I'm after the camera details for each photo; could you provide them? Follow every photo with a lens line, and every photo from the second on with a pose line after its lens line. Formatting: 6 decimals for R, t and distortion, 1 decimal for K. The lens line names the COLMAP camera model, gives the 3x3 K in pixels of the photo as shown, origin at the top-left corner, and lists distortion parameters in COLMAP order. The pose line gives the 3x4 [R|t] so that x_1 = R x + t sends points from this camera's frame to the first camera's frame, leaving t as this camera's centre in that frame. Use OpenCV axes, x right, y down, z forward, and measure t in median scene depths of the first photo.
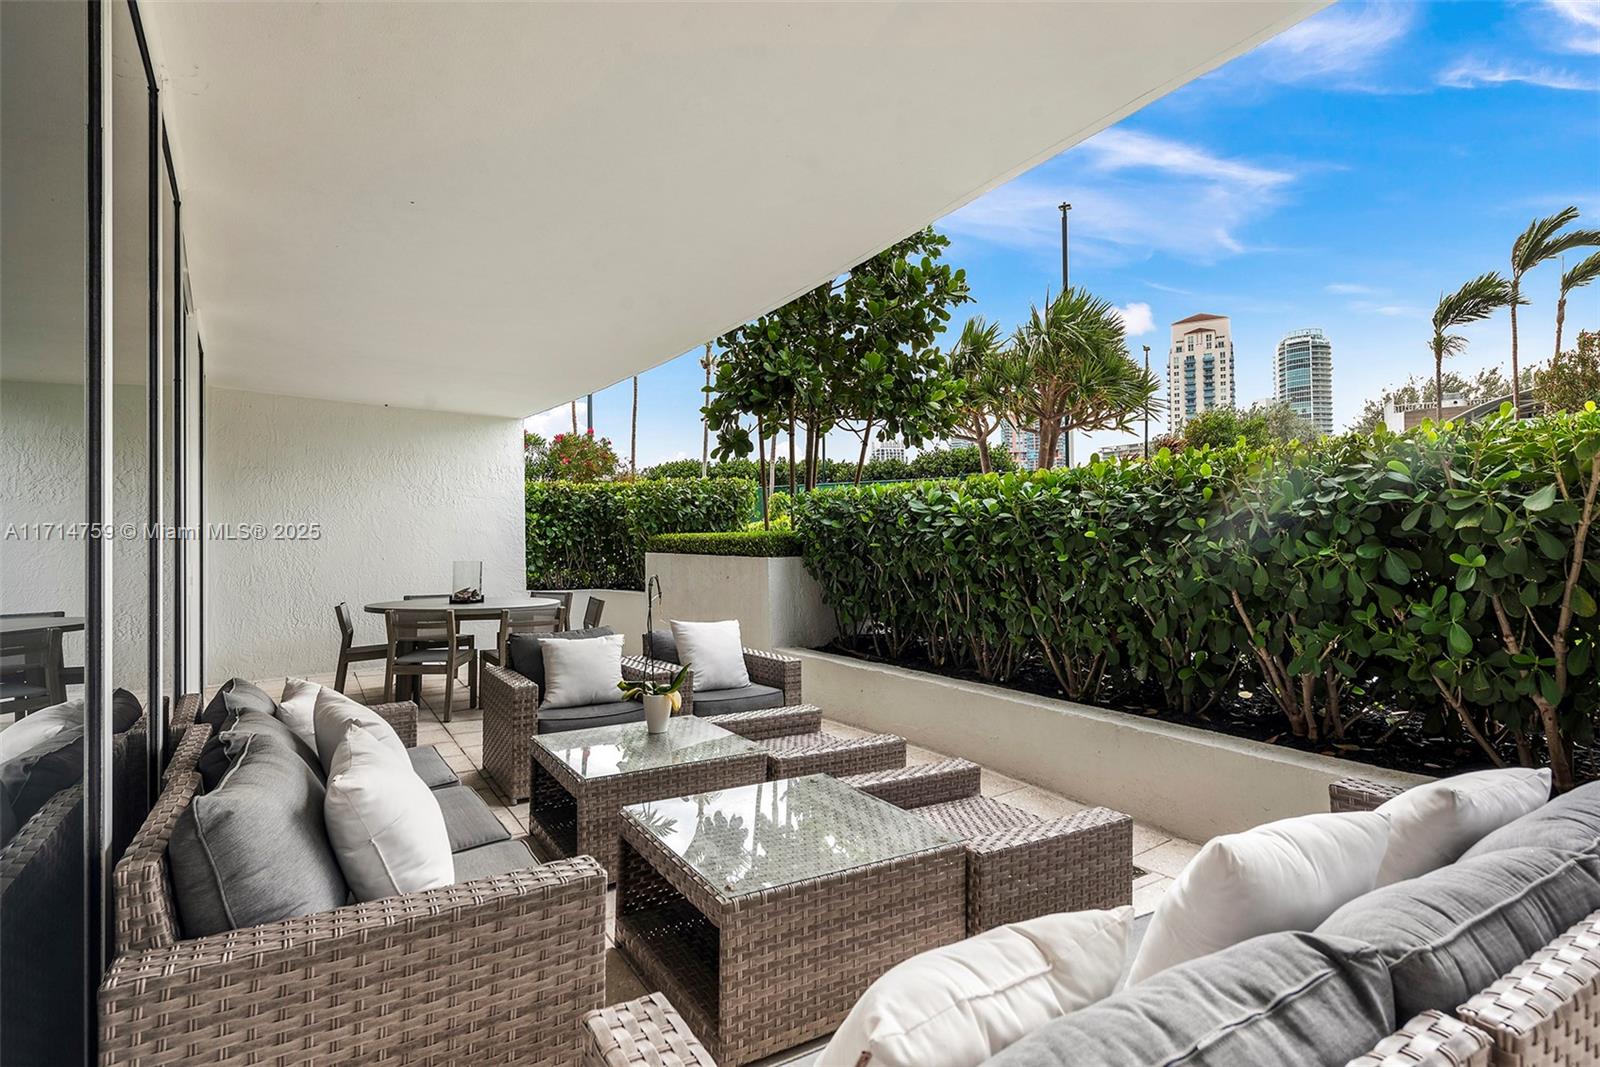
lens RADIAL K [[787.9, 0, 801.1], [0, 787.9, 530.9], [0, 0, 1]] dist [0.013669, -0.000164]
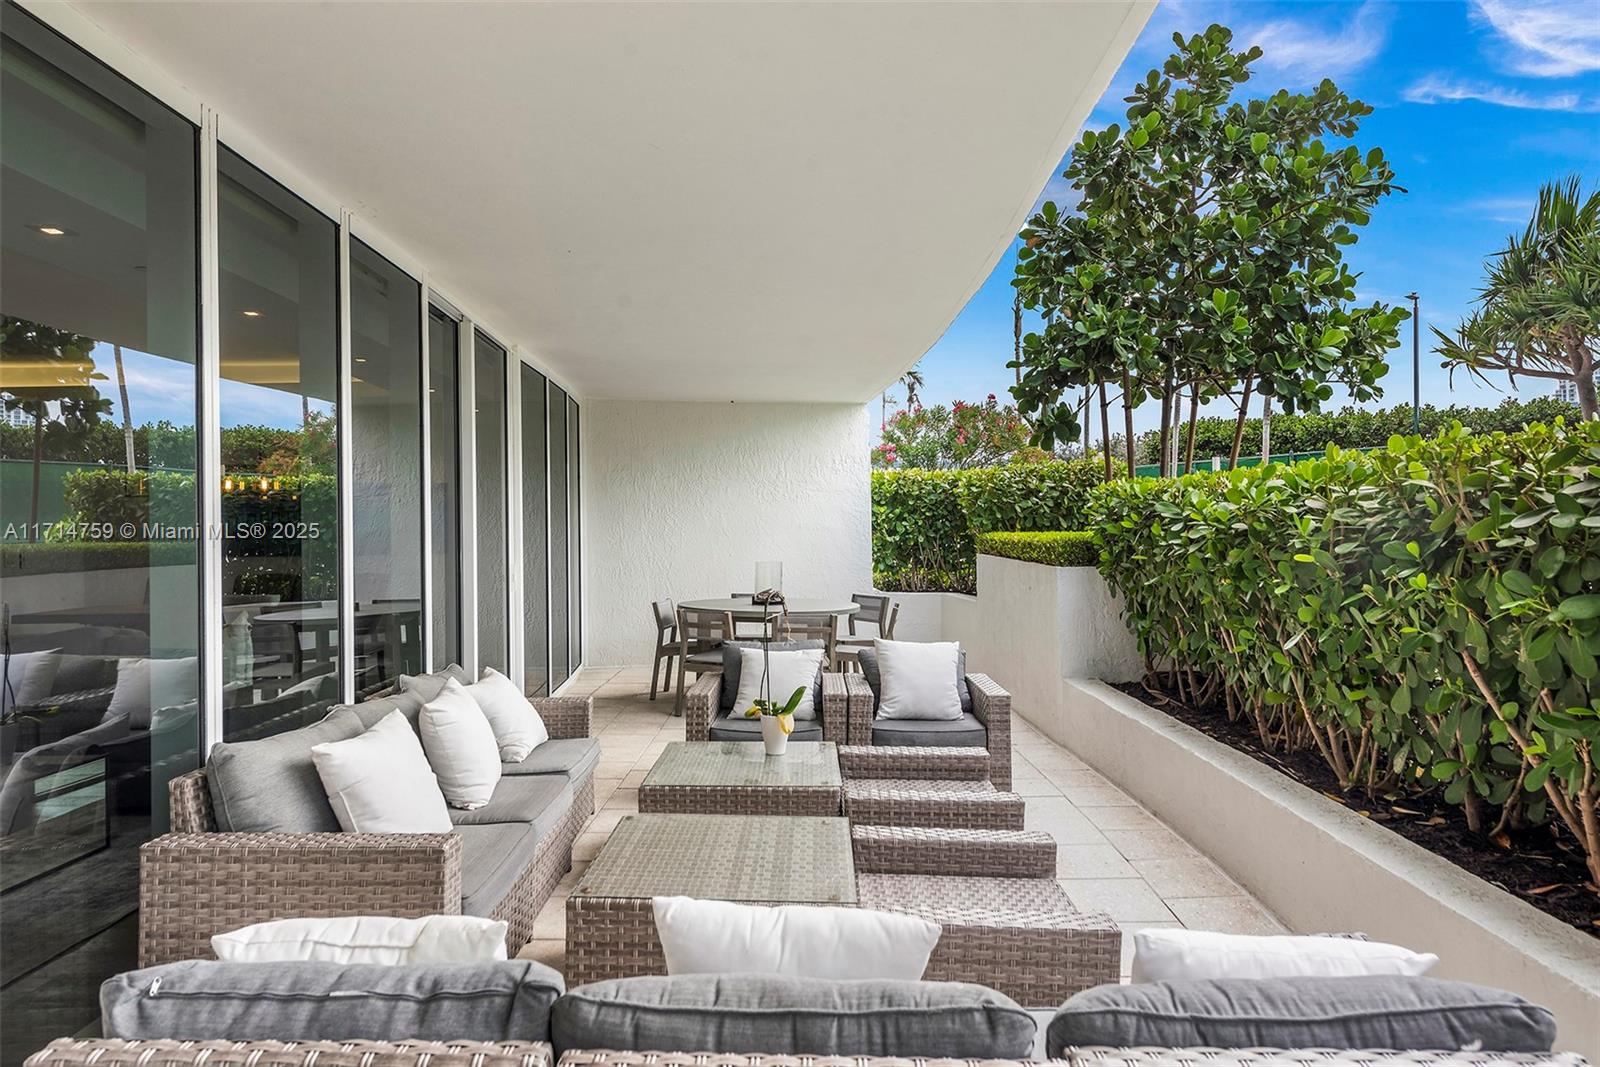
lens RADIAL K [[982.2, 0, 793.6], [0, 982.2, 534.5], [0, 0, 1]] dist [0.025707, -0.000003]
pose [[0.838382, 0.007261, -0.545034, 0.495415], [0.006080, 0.999725, 0.022670, -0.042095], [0.545049, -0.022320, 0.838107, 0.004552]]
